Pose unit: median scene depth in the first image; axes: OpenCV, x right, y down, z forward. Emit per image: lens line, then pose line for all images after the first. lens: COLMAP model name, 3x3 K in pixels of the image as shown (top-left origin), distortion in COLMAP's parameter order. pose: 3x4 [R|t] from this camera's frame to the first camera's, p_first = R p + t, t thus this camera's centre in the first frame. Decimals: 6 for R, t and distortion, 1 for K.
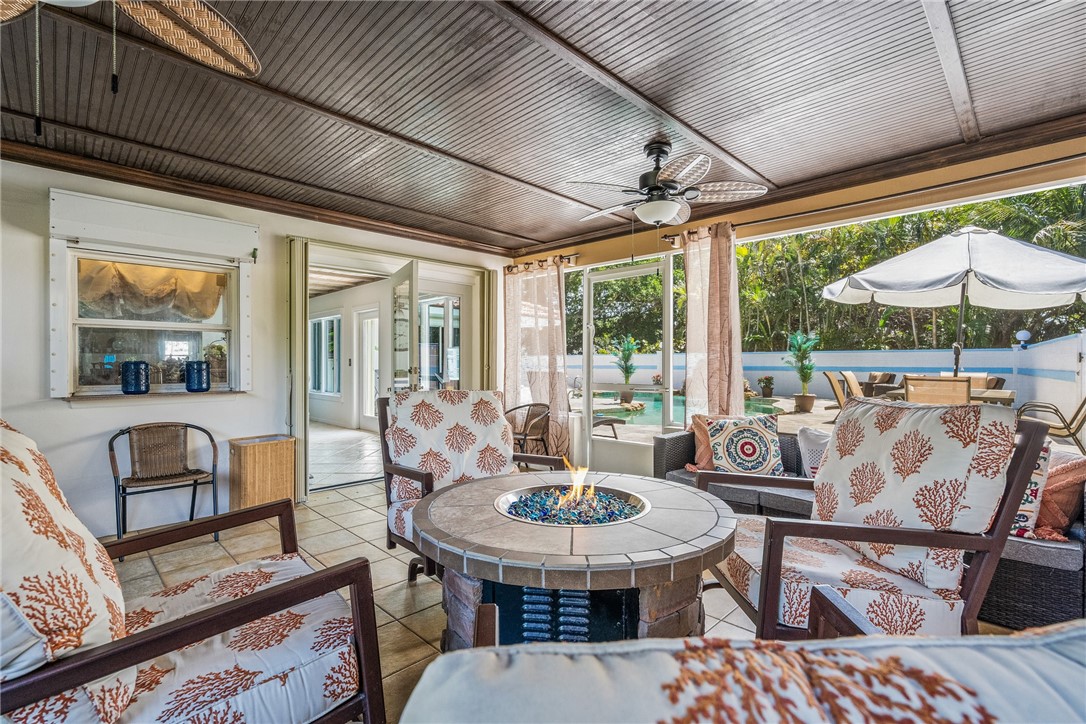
lens RADIAL K [[496.1, 0, 546.9], [0, 496.1, 362.7], [0, 0, 1]] dist [-0.000496, -0.000086]
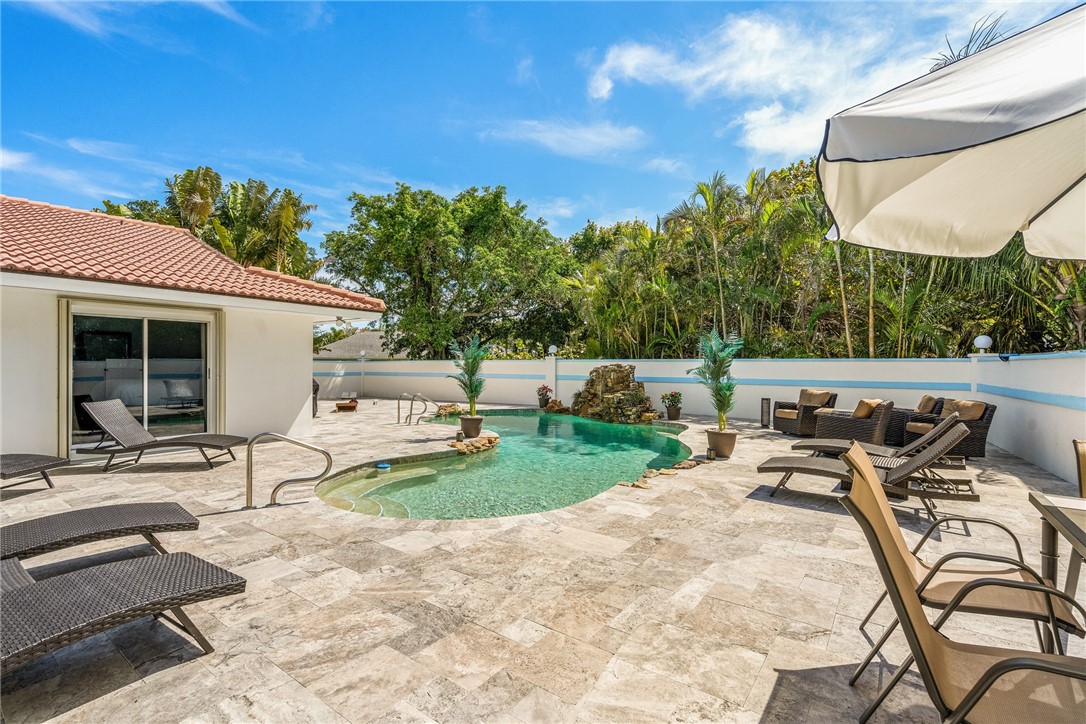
lens RADIAL K [[496.1, 0, 543.0], [0, 496.1, 367.4], [0, 0, 1]] dist [-0.000496, -0.000086]
pose [[0.990097, 0.005023, 0.140296, 0.161975], [-0.006019, 0.999960, 0.006676, -0.016339], [-0.140257, -0.007455, 0.990087, 0.320614]]
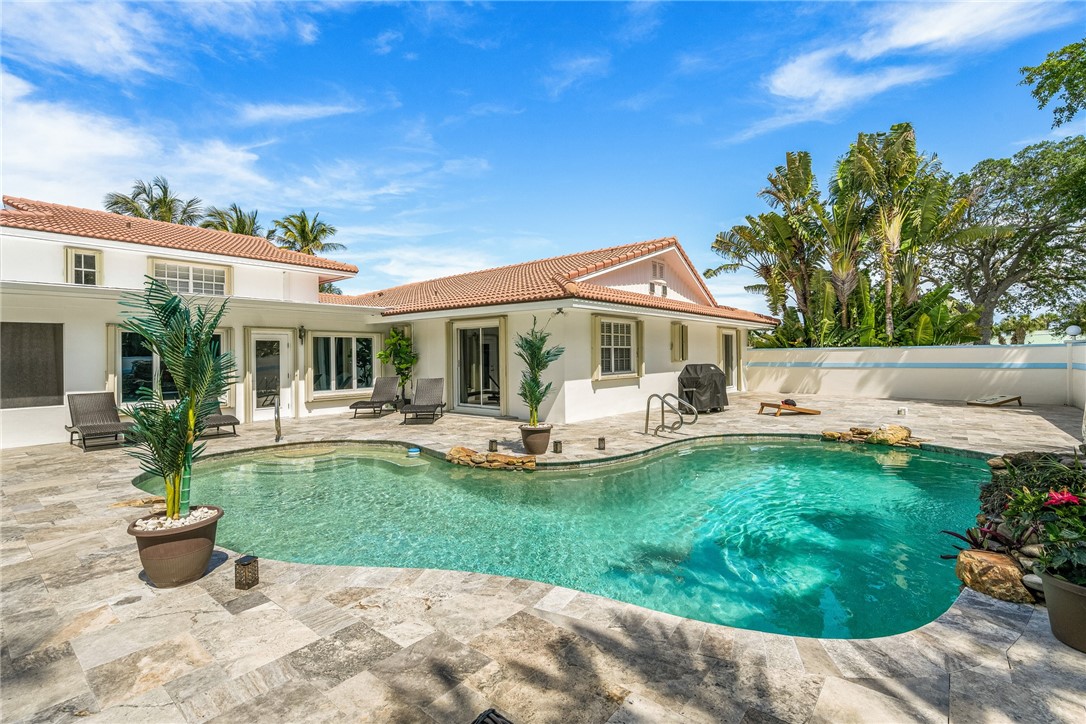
lens RADIAL K [[496.1, 0, 544.8], [0, 496.1, 360.2], [0, 0, 1]] dist [-0.000496, -0.000086]
pose [[0.121001, 0.001942, -0.992650, 0.626495], [0.015207, 0.999877, 0.003810, -0.010985], [0.992536, -0.015556, 0.120957, 0.904883]]
